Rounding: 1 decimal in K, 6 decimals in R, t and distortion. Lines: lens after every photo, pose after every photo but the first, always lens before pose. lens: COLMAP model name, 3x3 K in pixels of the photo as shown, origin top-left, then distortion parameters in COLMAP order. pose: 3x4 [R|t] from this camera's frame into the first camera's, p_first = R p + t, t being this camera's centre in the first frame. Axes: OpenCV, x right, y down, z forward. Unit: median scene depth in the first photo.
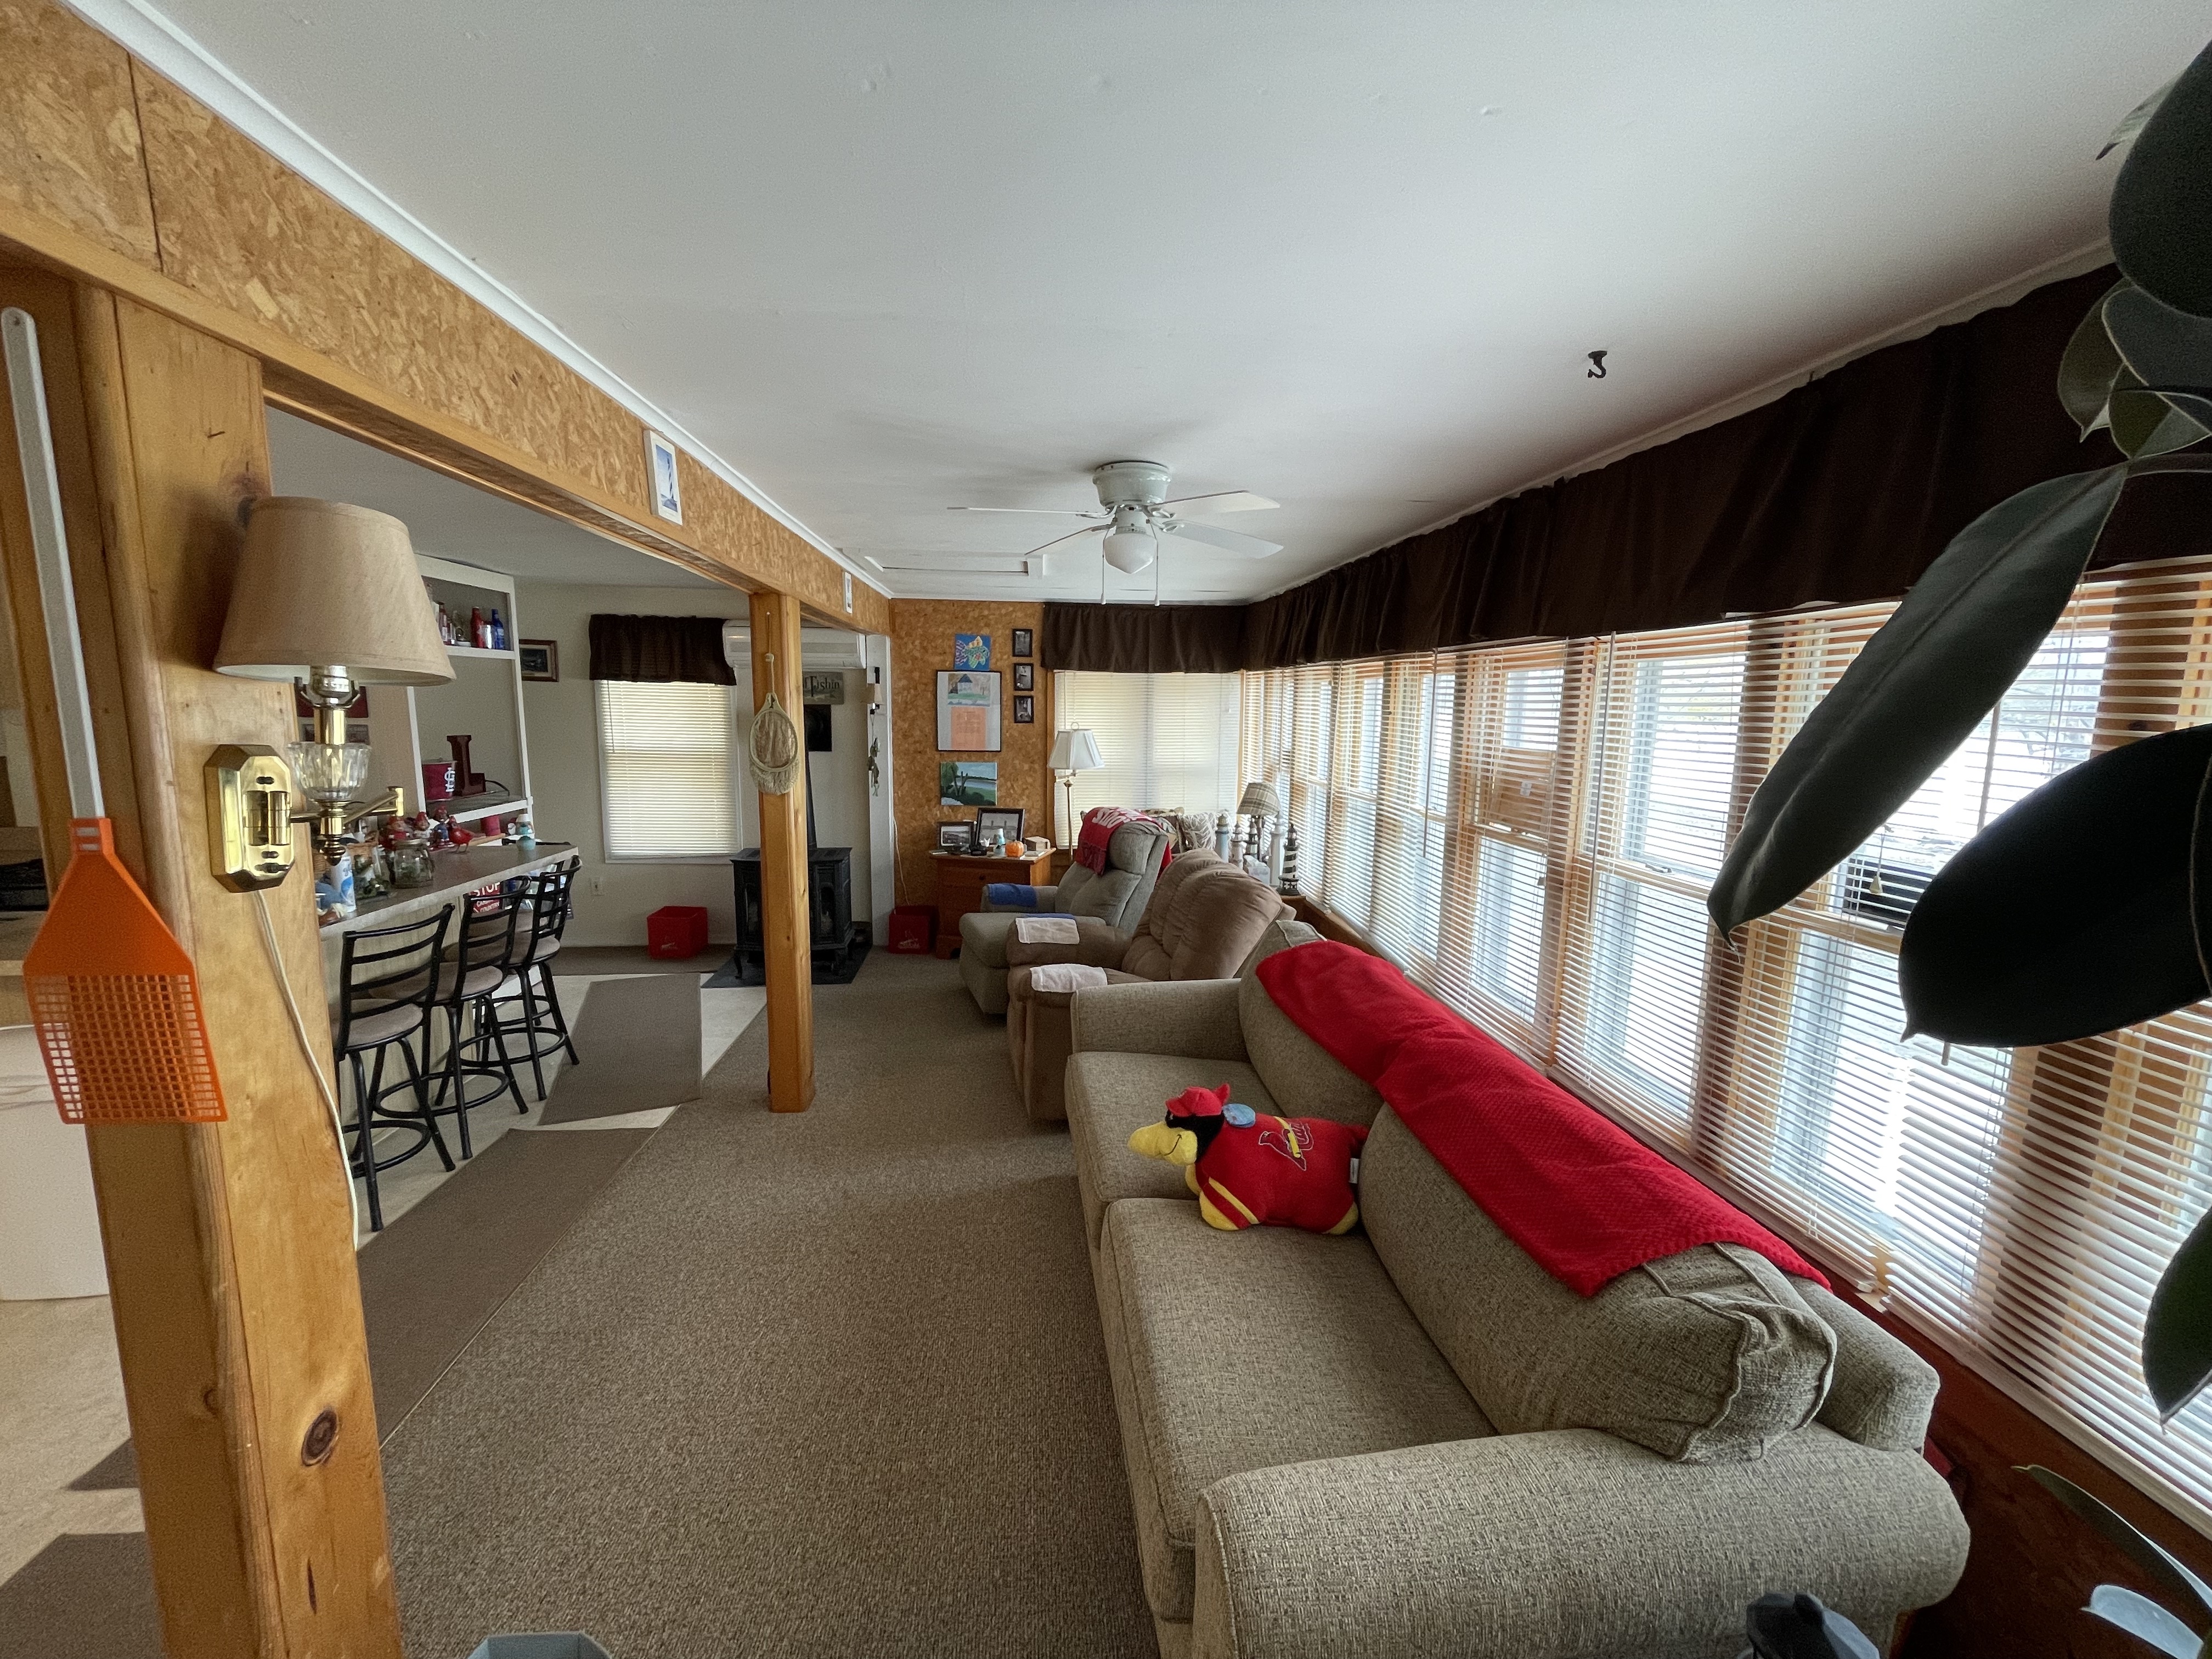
lens RADIAL K [[893.5, 0, 1115.9], [0, 893.5, 828.2], [0, 0, 1]] dist [-0.004743, 0.000069]
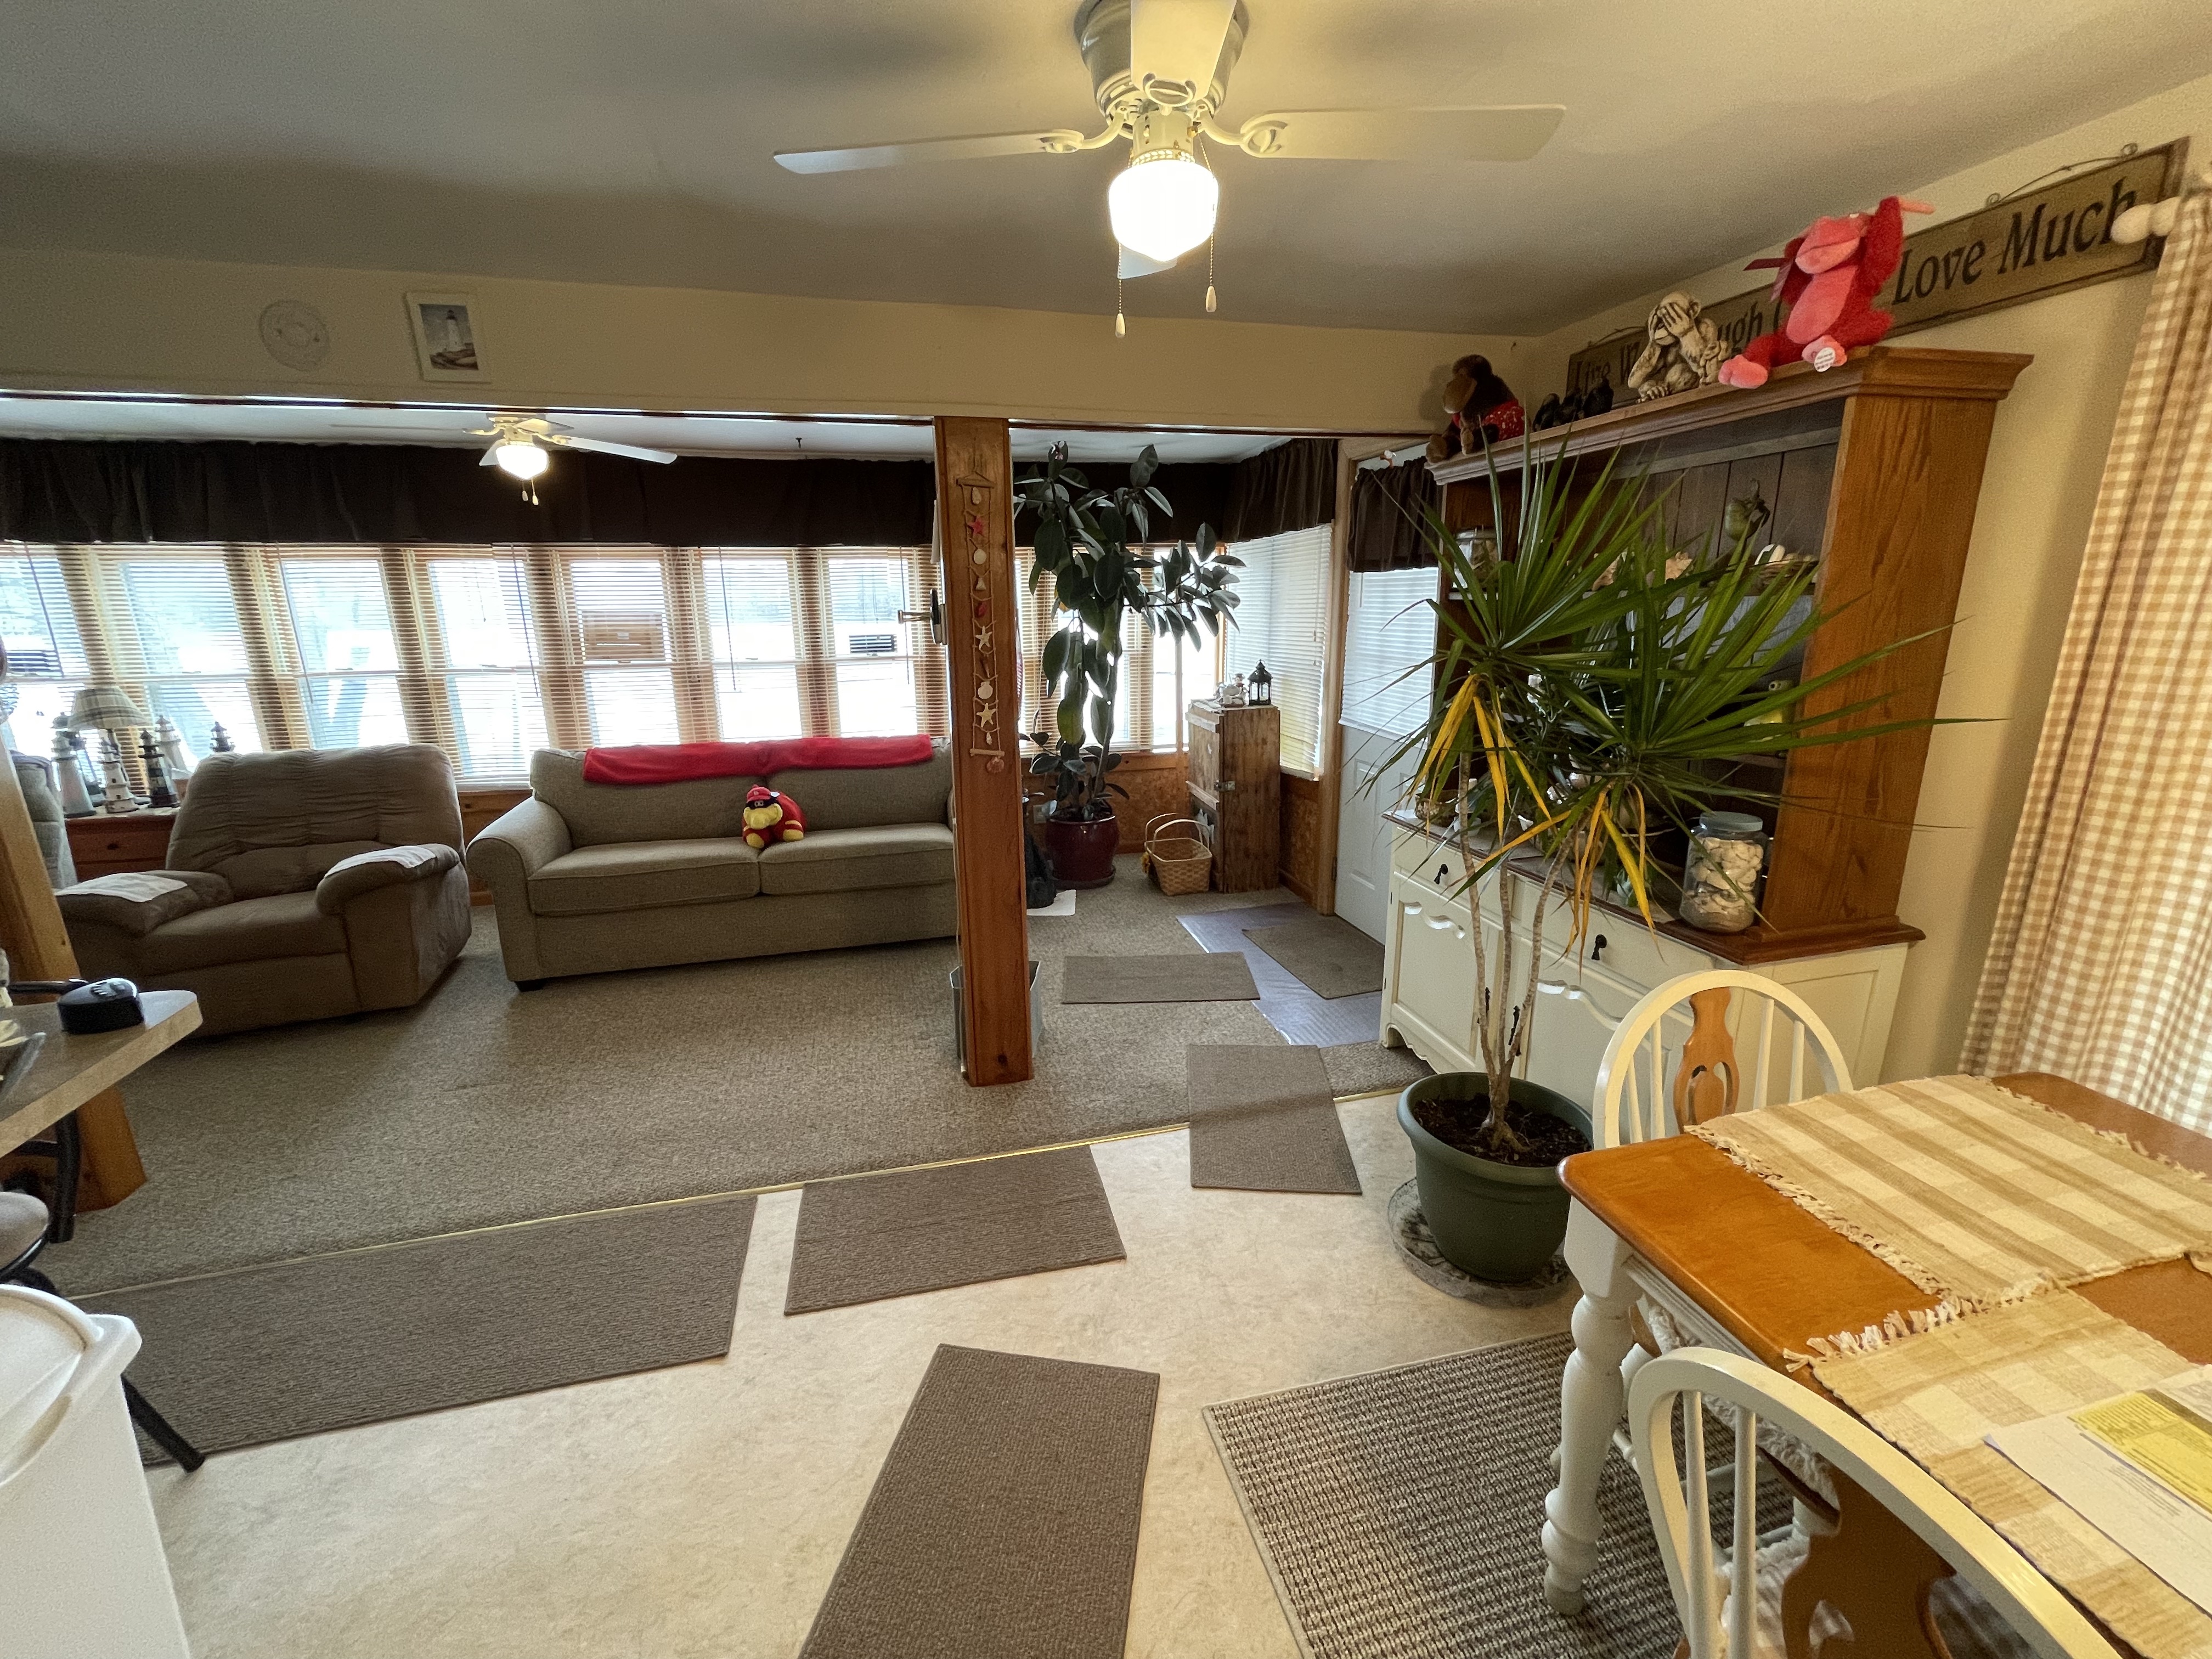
lens RADIAL K [[893.5, 0, 1103.8], [0, 893.5, 825.9], [0, 0, 1]] dist [-0.004743, 0.000069]
pose [[-0.142913, -0.250444, 0.957525, -0.644855], [0.147463, 0.951269, 0.270817, -0.014914], [-0.978688, 0.179903, -0.099018, 0.175285]]
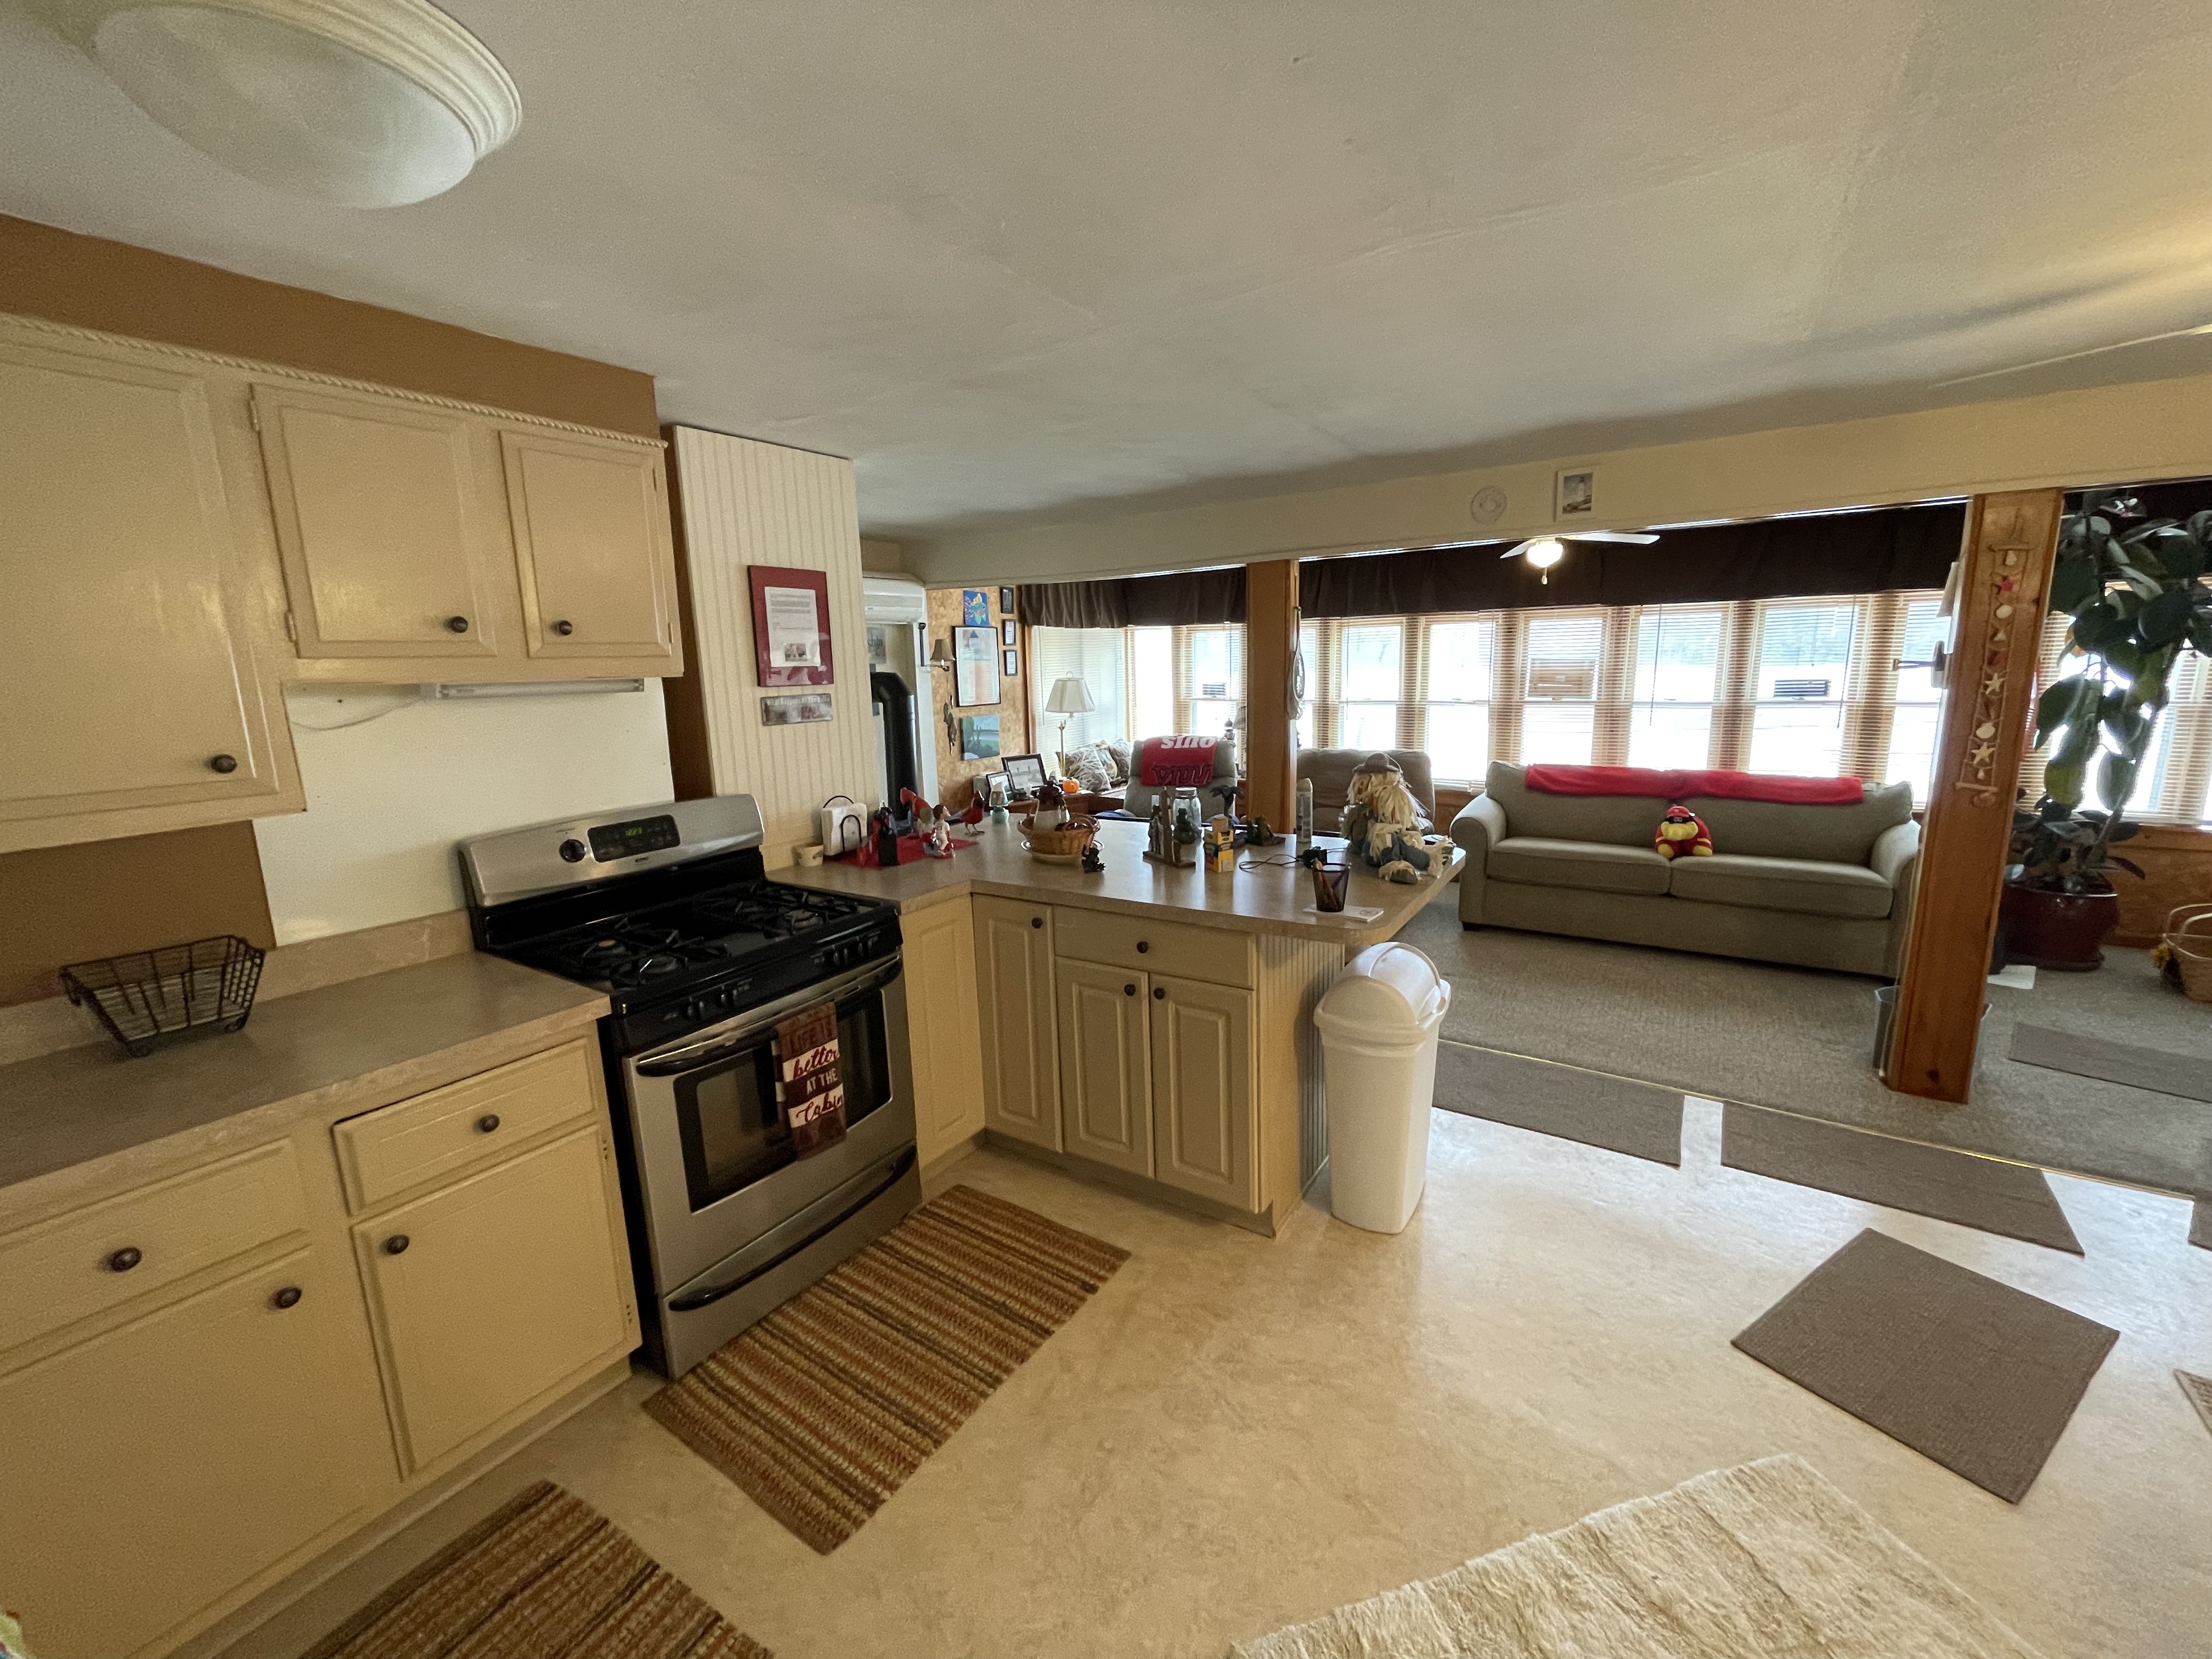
lens RADIAL K [[893.5, 0, 1101.4], [0, 893.5, 826.8], [0, 0, 1]] dist [-0.004743, 0.000069]
pose [[0.641040, -0.167986, 0.748898, -0.883591], [0.140028, 0.984975, 0.101079, -0.033090], [-0.754625, 0.040072, 0.654931, 0.226151]]
